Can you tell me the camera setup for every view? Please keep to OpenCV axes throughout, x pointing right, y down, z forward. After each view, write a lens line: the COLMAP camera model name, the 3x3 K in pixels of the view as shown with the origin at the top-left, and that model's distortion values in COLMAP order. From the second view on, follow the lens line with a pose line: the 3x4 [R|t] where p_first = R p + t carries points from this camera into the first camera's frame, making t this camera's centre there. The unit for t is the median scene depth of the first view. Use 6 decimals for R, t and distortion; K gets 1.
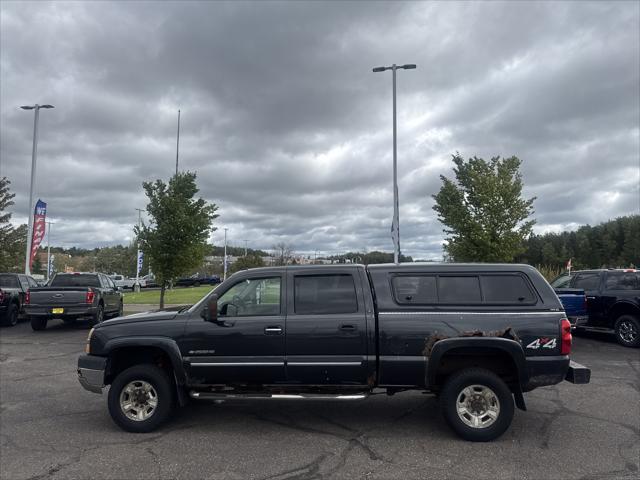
lens RADIAL K [[445.0, 0, 320.0], [0, 445.0, 240.0], [0, 0, 1]] dist [0.003072, 0.001631]
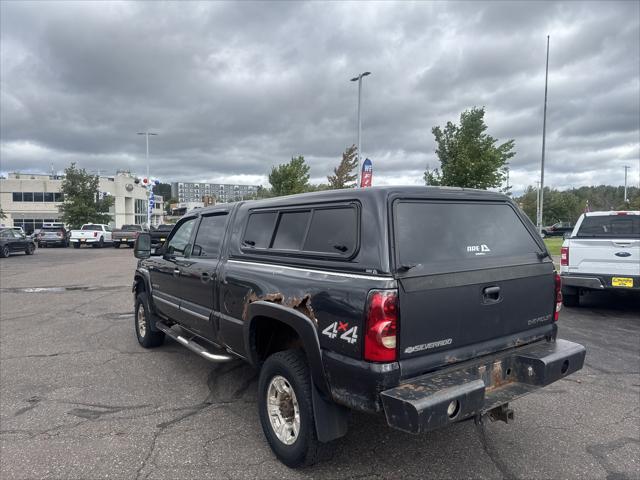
lens RADIAL K [[451.6, 0, 313.3], [0, 451.6, 228.5], [0, 0, 1]] dist [0.036850, -0.002460]
pose [[0.638921, 0.004360, -0.769260, 0.885834], [0.061792, 0.996462, 0.056970, 0.074567], [0.766786, -0.083934, 0.636391, 0.629873]]
